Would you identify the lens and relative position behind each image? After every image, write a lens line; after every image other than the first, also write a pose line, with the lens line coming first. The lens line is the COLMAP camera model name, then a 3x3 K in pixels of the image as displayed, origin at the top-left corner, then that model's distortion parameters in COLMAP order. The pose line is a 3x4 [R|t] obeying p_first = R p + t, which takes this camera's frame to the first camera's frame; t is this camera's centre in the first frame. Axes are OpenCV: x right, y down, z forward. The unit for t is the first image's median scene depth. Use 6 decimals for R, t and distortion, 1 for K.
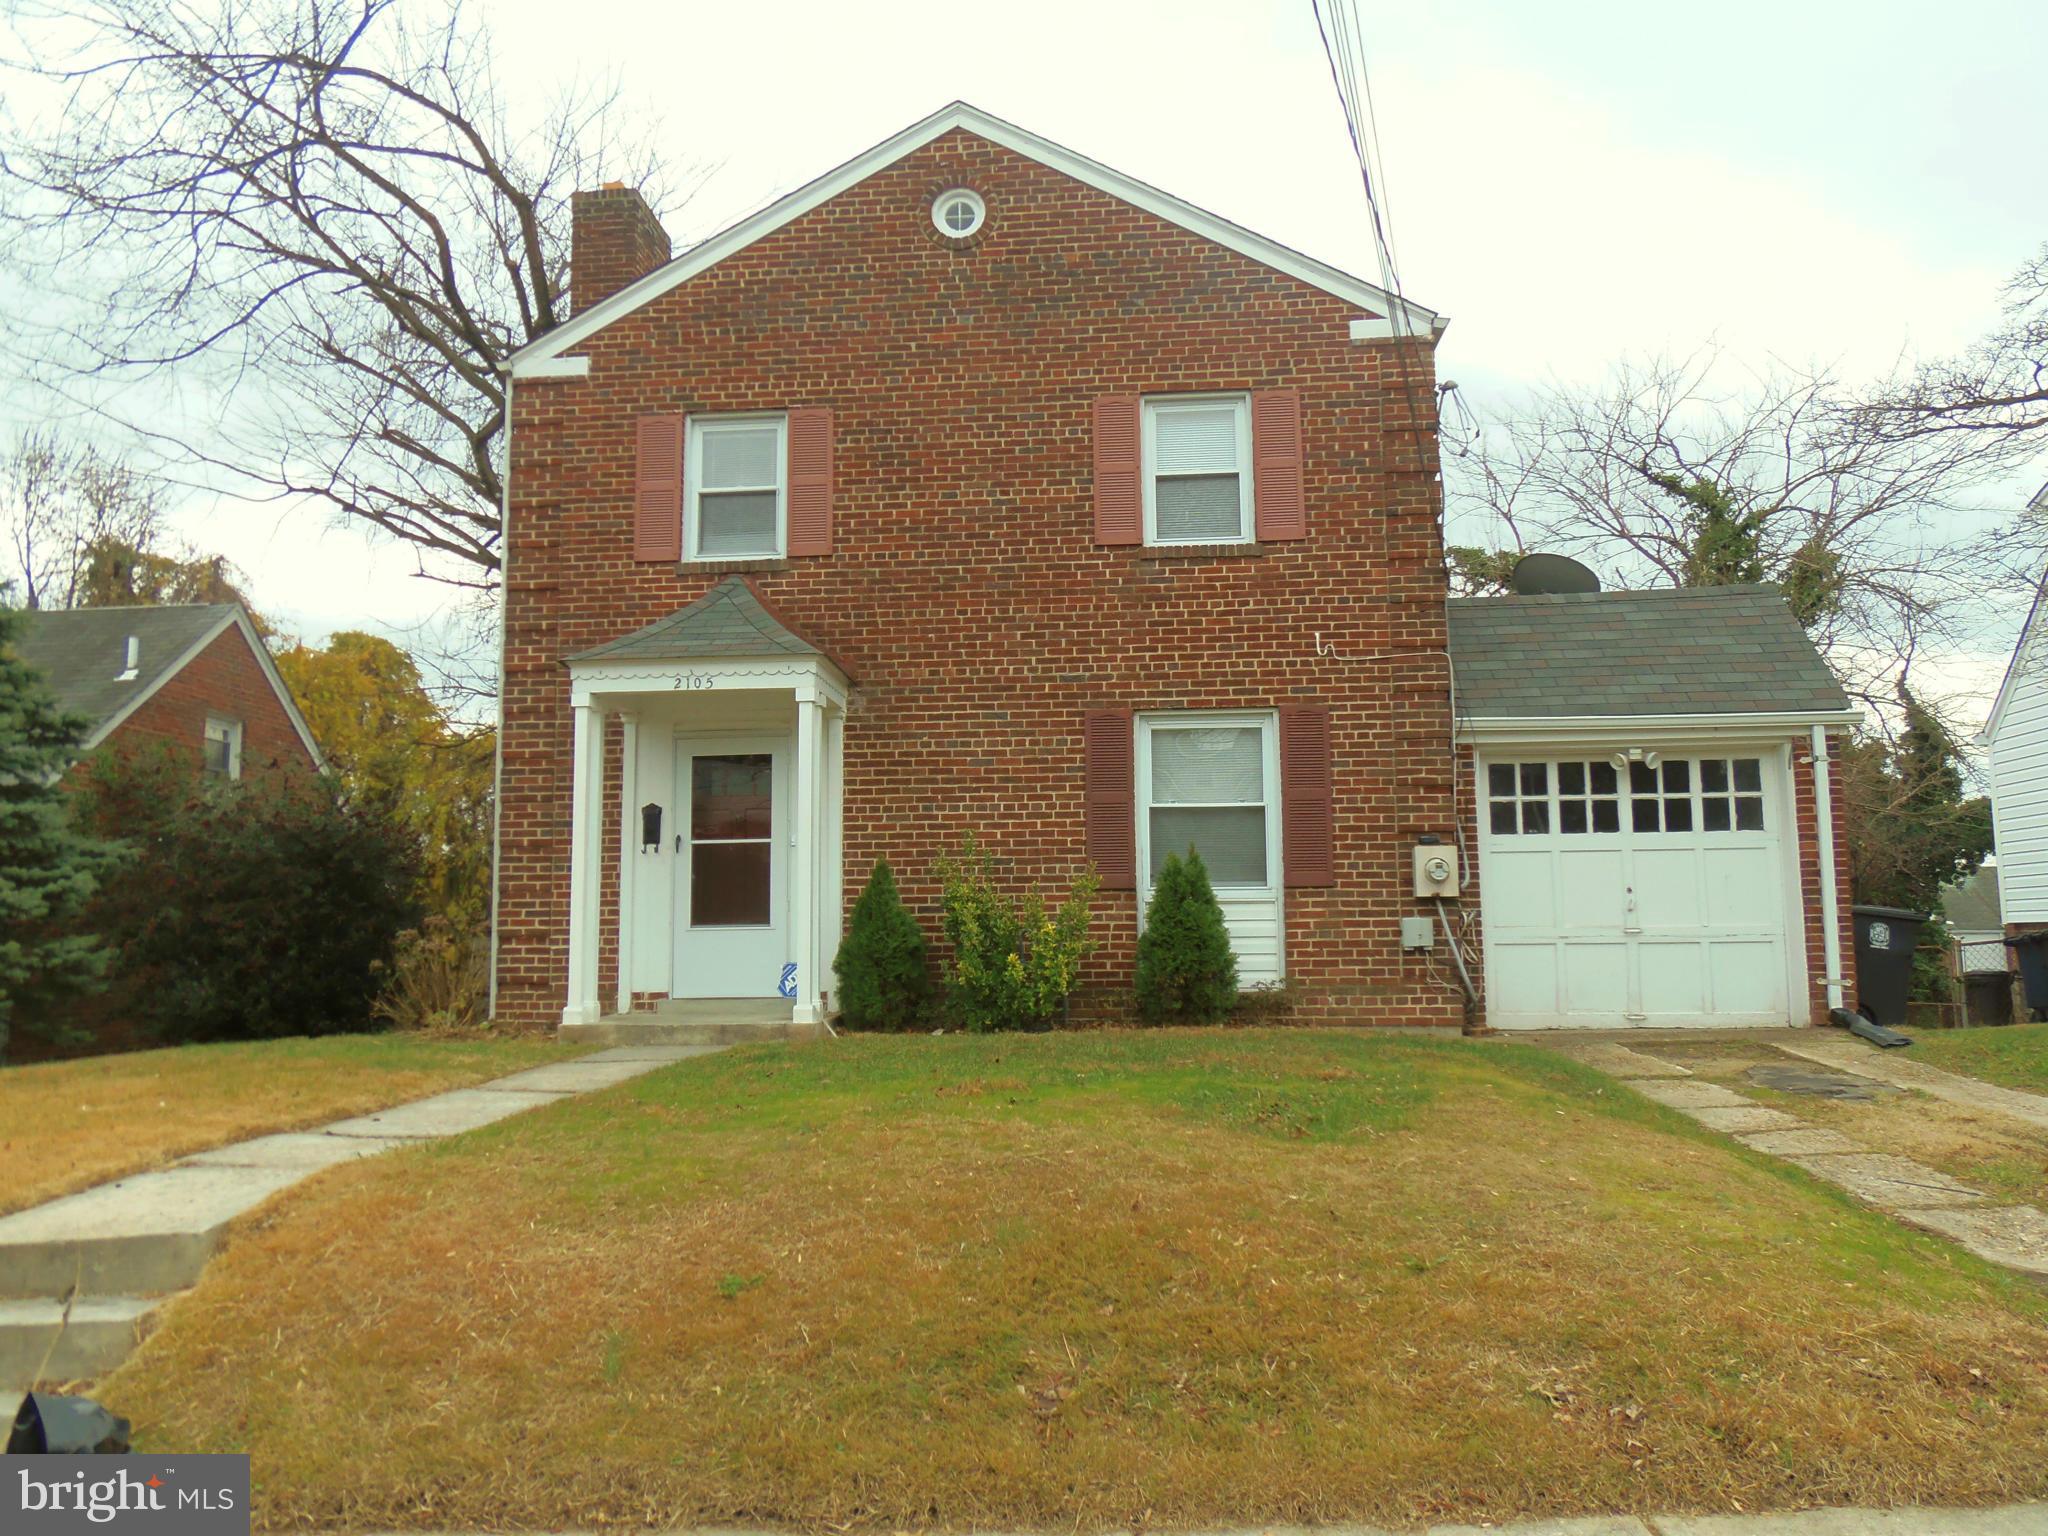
lens RADIAL K [[1495.0, 0, 1022.7], [0, 1495.0, 783.2], [0, 0, 1]] dist [-0.015634, -0.002216]
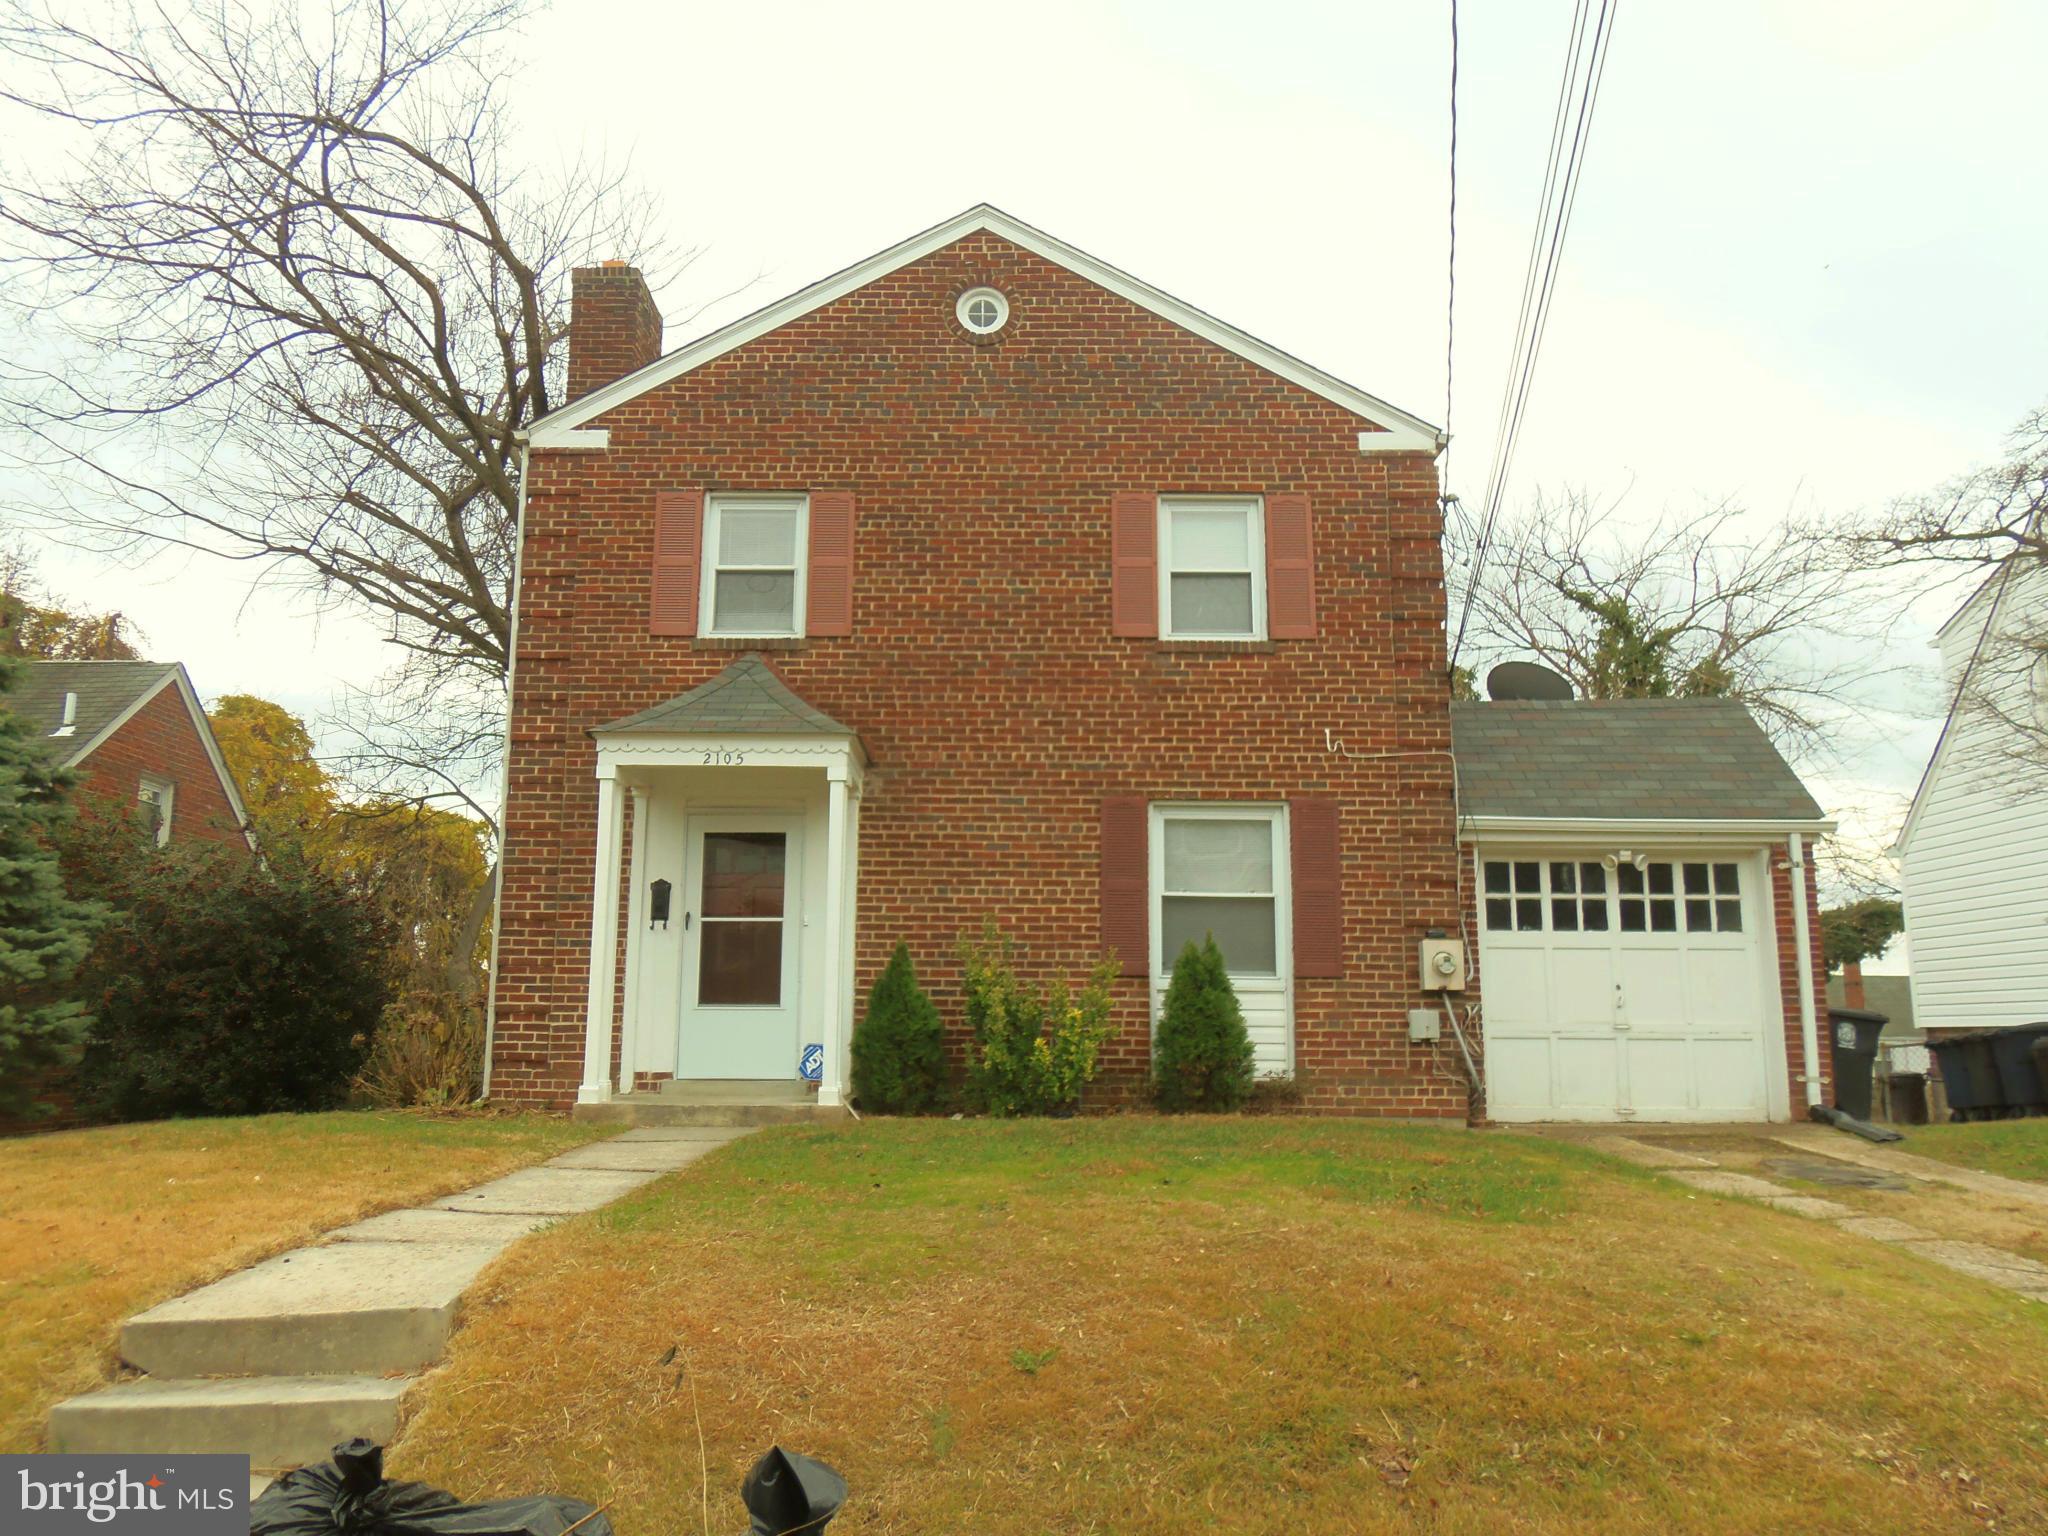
lens RADIAL K [[1495.0, 0, 1006.9], [0, 1495.0, 782.0], [0, 0, 1]] dist [-0.015634, -0.002216]
pose [[0.996303, 0.031040, 0.080108, -0.102062], [-0.026101, 0.997736, -0.061979, 0.004772], [-0.081850, 0.059659, 0.994857, -0.003604]]
